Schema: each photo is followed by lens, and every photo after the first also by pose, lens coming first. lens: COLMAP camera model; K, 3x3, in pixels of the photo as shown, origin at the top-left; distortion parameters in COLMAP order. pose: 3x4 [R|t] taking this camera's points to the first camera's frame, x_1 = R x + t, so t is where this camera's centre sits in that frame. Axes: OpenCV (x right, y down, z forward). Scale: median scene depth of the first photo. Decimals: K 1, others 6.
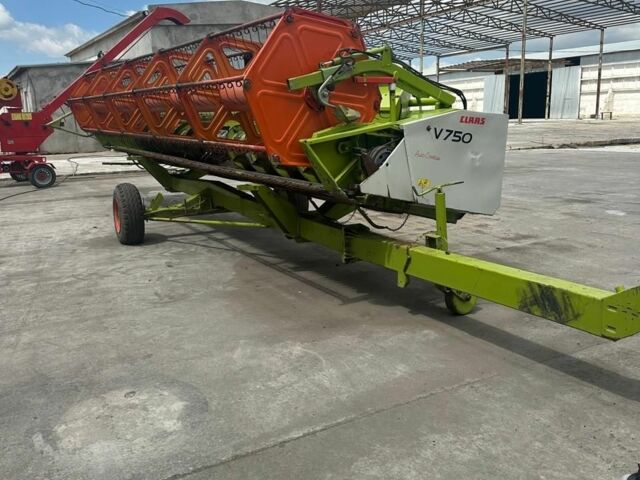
lens RADIAL K [[590.7, 0, 320.1], [0, 590.7, 242.6], [0, 0, 1]] dist [0.076958, 0.000000]
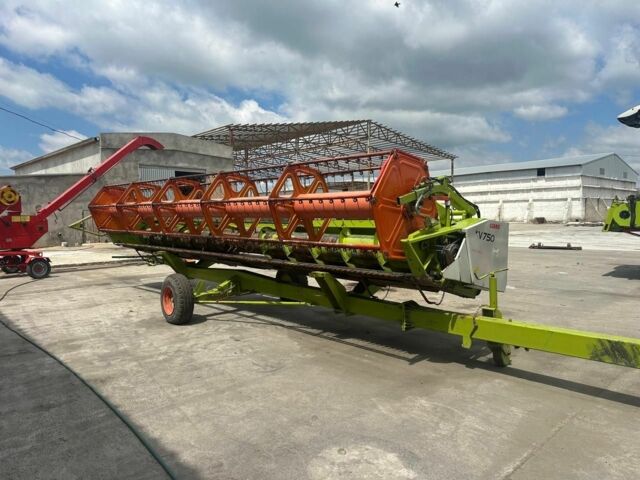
lens RADIAL K [[449.0, 0, 319.8], [0, 449.0, 237.8], [0, 0, 1]] dist [0.038630, -0.039444]
pose [[0.971139, 0.001251, 0.238509, -0.445185], [0.038416, 0.986110, -0.161589, -0.018813], [-0.235399, 0.166088, 0.957602, 0.055060]]
